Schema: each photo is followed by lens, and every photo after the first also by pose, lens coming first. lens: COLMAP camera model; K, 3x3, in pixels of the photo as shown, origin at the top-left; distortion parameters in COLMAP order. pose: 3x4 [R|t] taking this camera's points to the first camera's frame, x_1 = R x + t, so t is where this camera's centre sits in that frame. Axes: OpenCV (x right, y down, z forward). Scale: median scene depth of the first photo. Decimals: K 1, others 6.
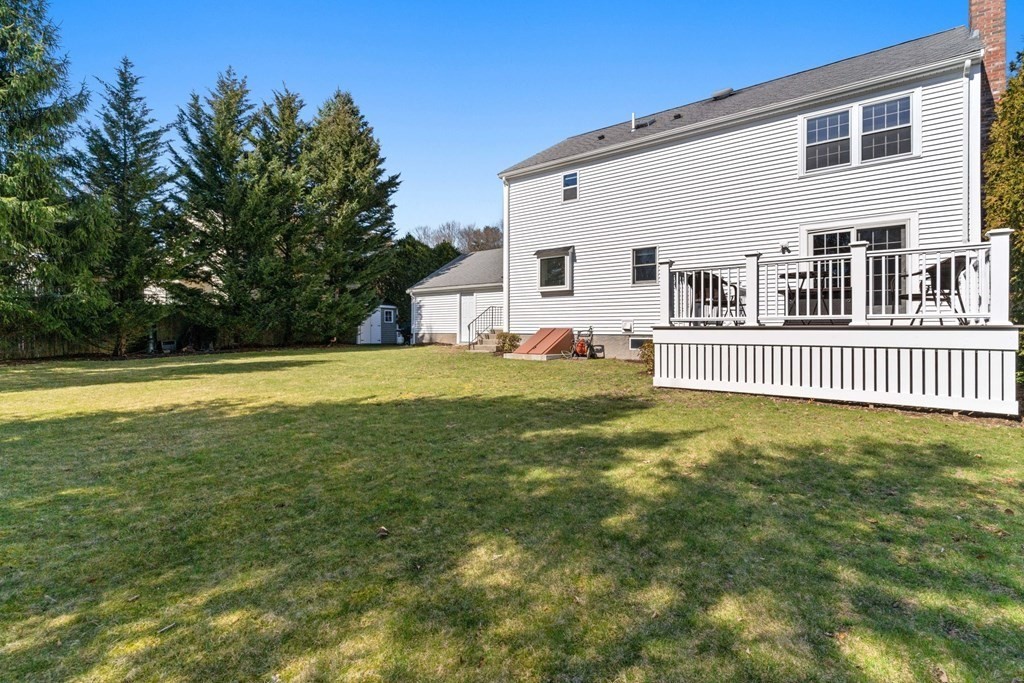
lens RADIAL K [[511.3, 0, 512.1], [0, 511.3, 335.9], [0, 0, 1]] dist [0.001705, 0.000136]
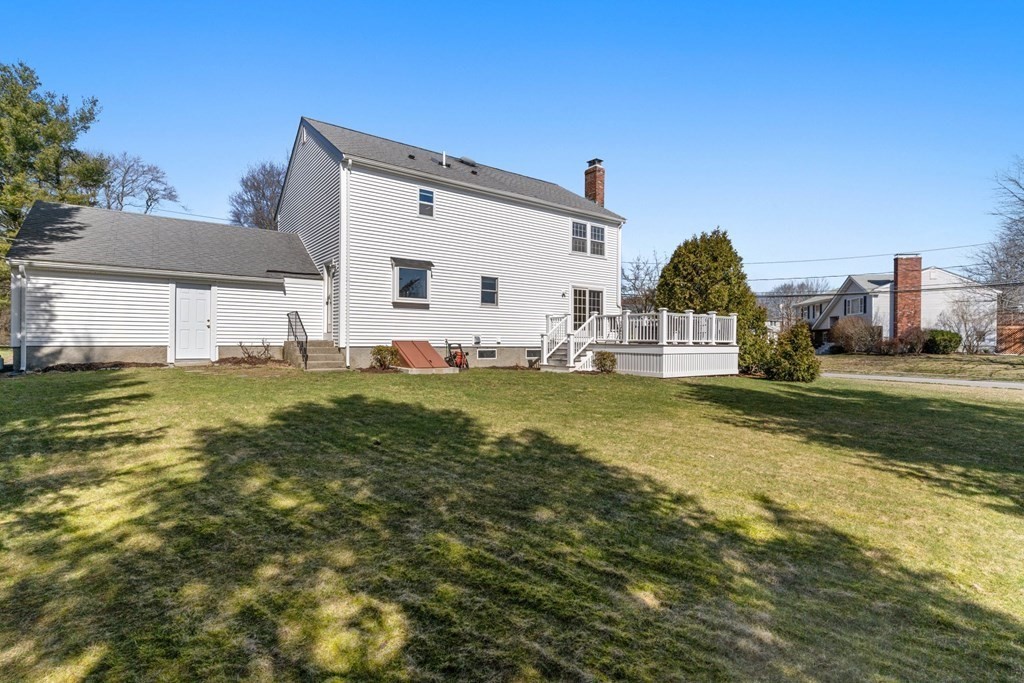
lens RADIAL K [[511.3, 0, 512.0], [0, 511.3, 341.9], [0, 0, 1]] dist [0.001705, 0.000136]
pose [[0.210336, -0.008451, 0.977593, -0.906157], [-0.002776, 0.999953, 0.009242, -0.025010], [-0.977625, -0.004658, 0.210302, 0.656361]]
